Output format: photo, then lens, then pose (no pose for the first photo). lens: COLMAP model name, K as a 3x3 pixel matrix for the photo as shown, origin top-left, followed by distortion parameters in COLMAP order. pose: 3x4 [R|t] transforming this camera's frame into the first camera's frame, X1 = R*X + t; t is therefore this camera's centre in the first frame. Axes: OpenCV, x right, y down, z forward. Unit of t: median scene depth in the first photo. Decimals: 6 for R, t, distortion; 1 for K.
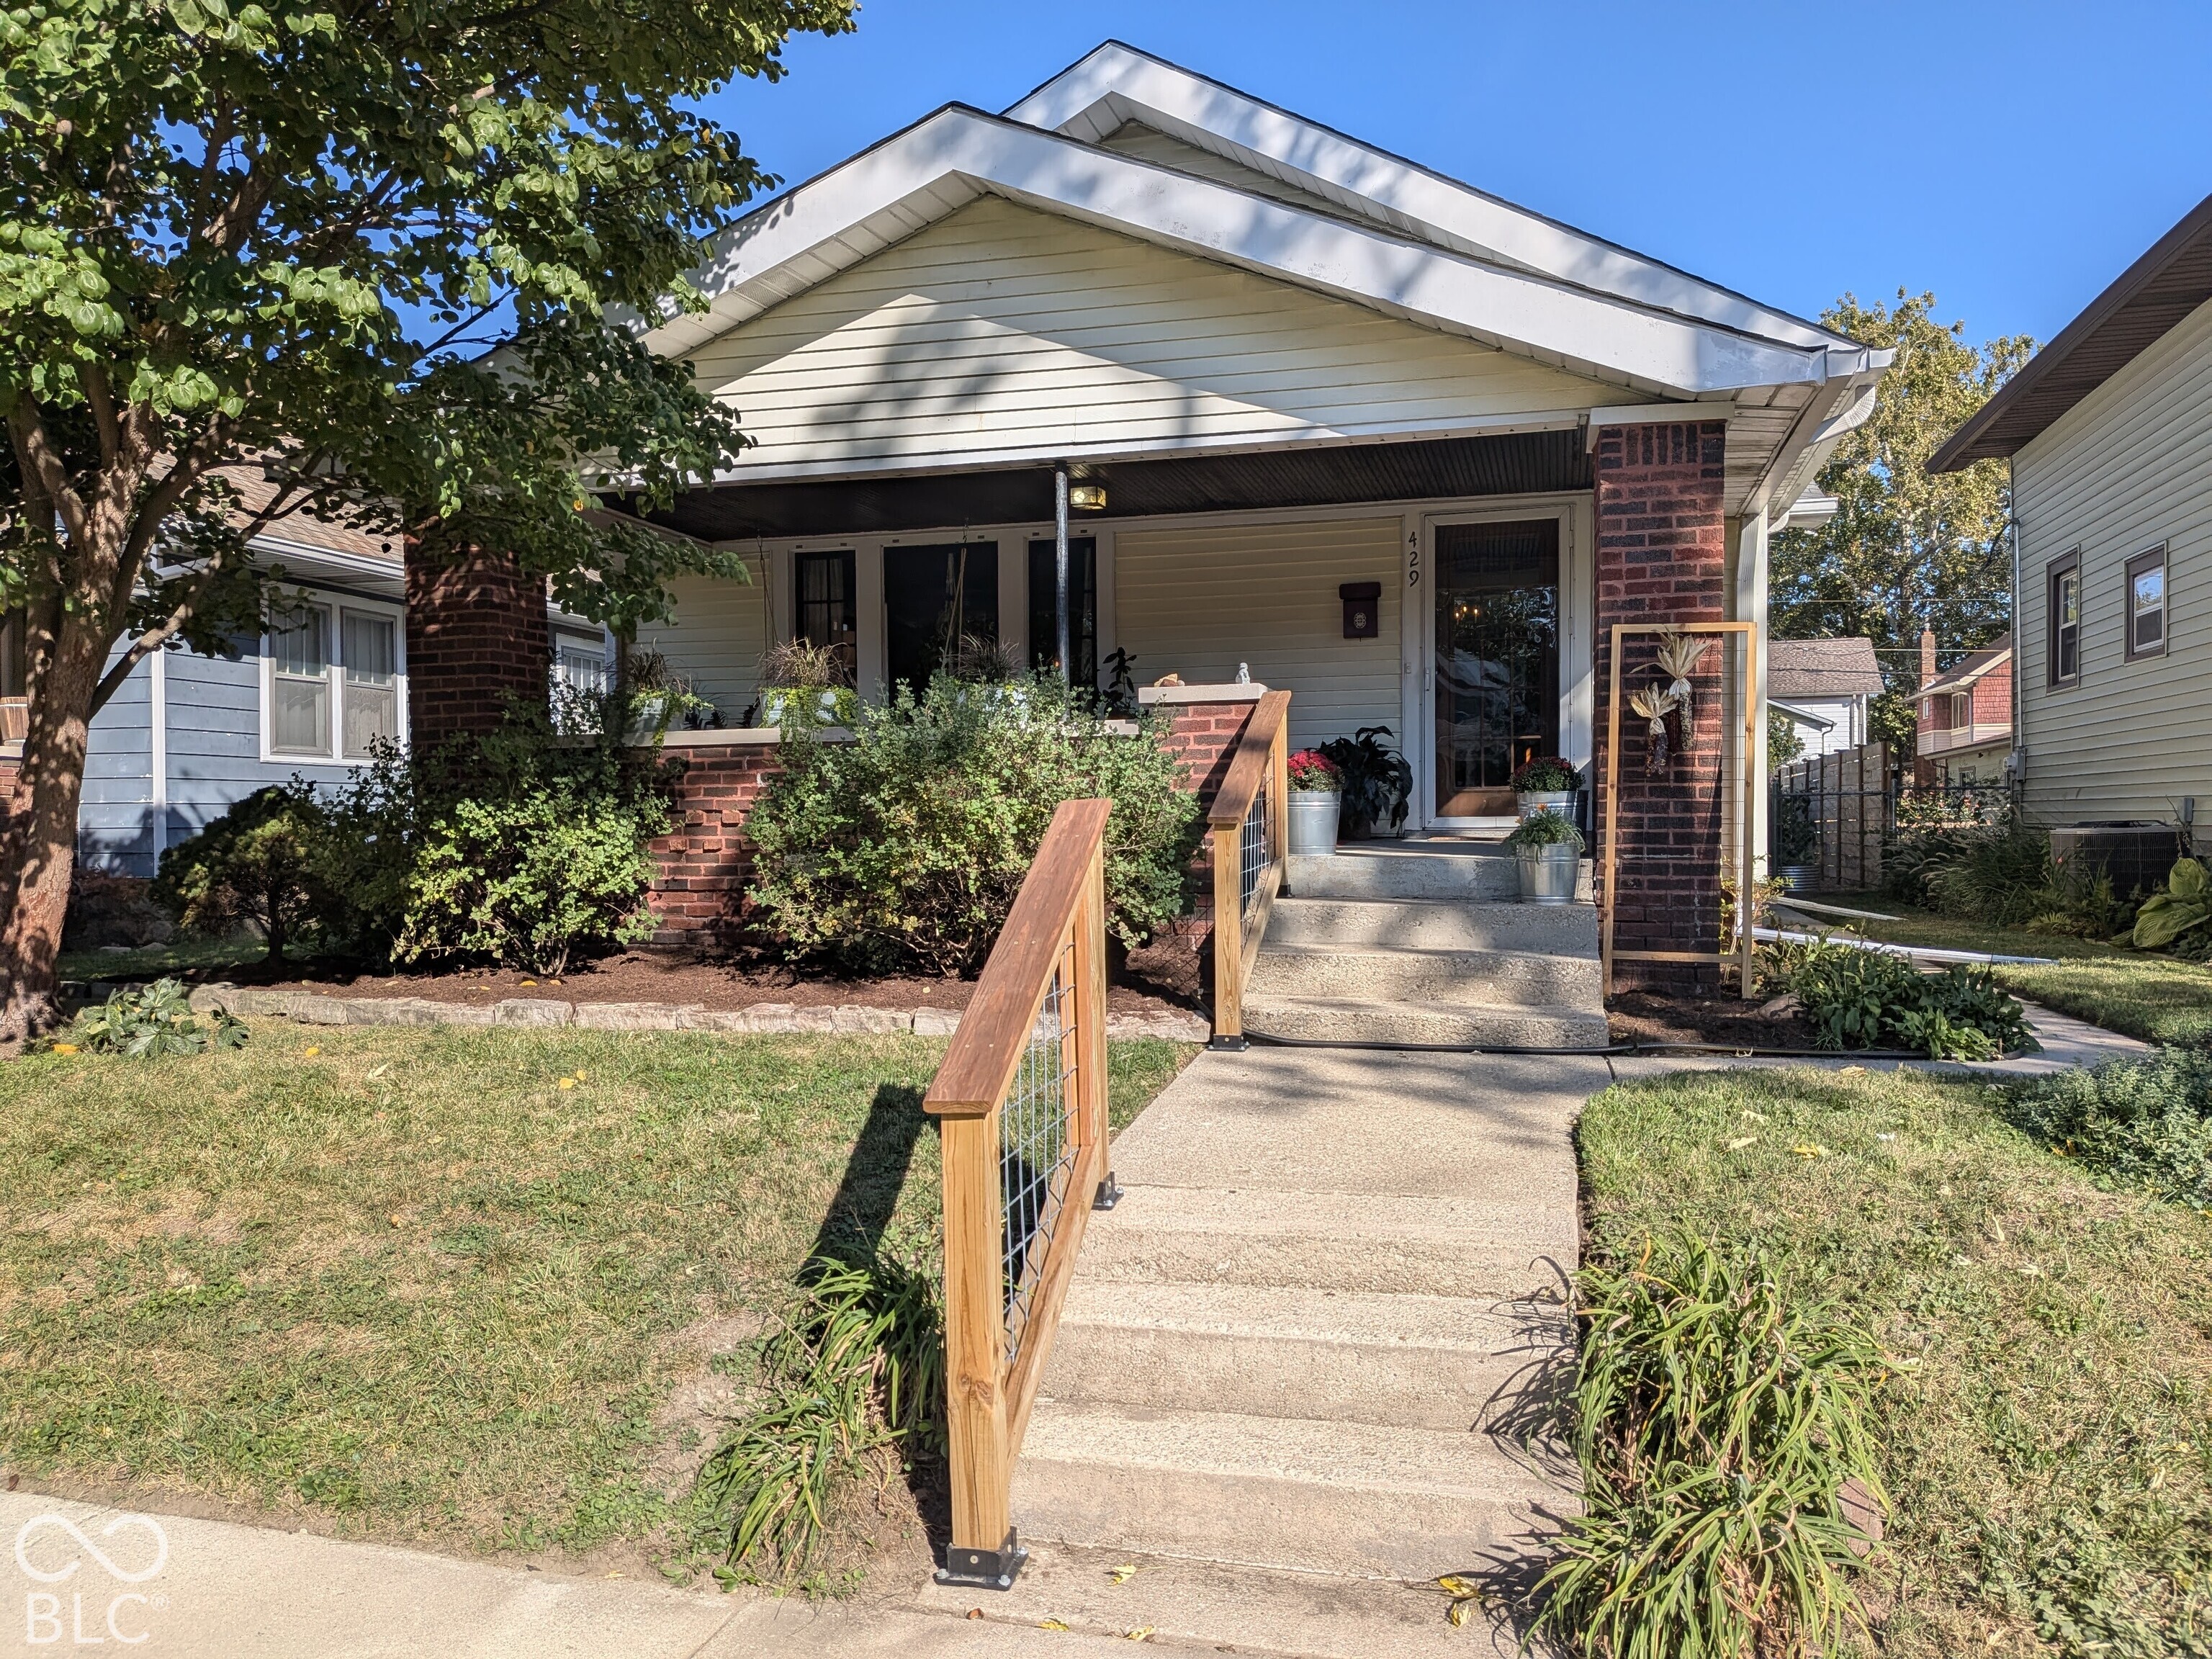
lens RADIAL K [[1555.6, 0, 1095.0], [0, 1555.6, 859.0], [0, 0, 1]] dist [0.076328, -0.154483]
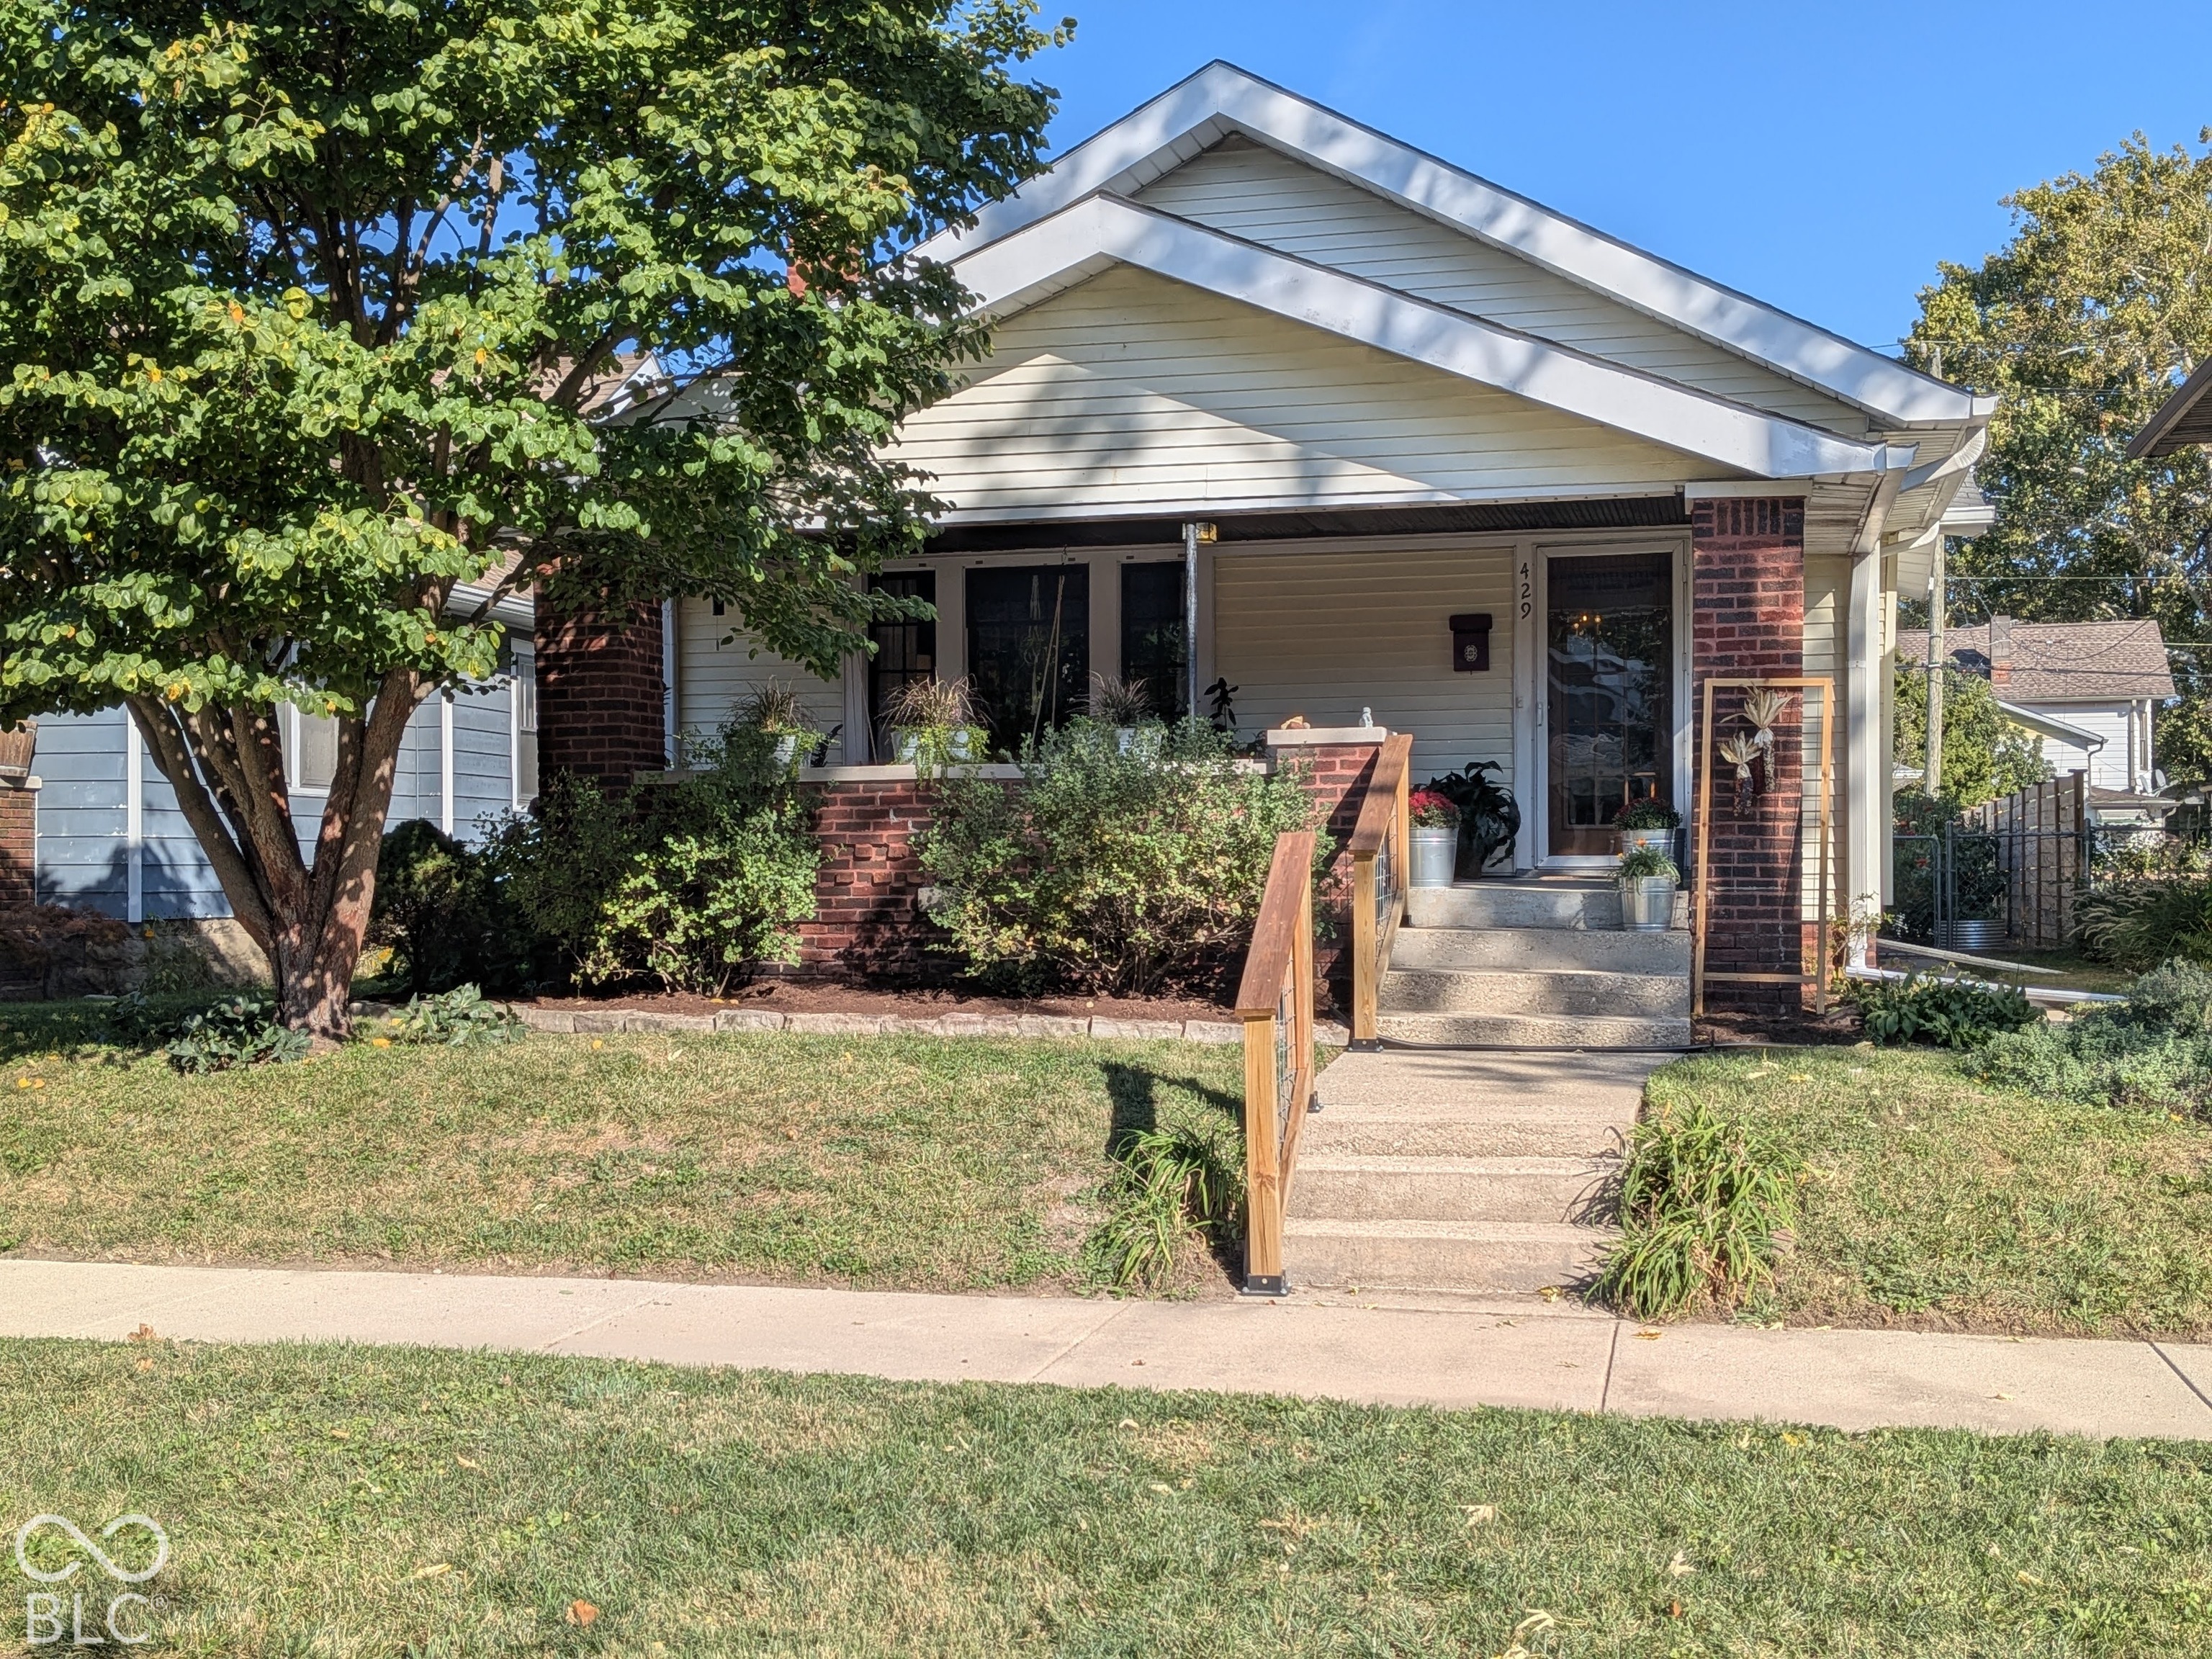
lens RADIAL K [[1731.5, 0, 1201.2], [0, 1731.5, 876.7], [0, 0, 1]] dist [0.003124, 0.190237]
pose [[0.999861, 0.003874, 0.016225, -0.044707], [-0.003621, 0.999872, -0.015593, 0.010493], [-0.016283, 0.015532, 0.999747, -0.219155]]
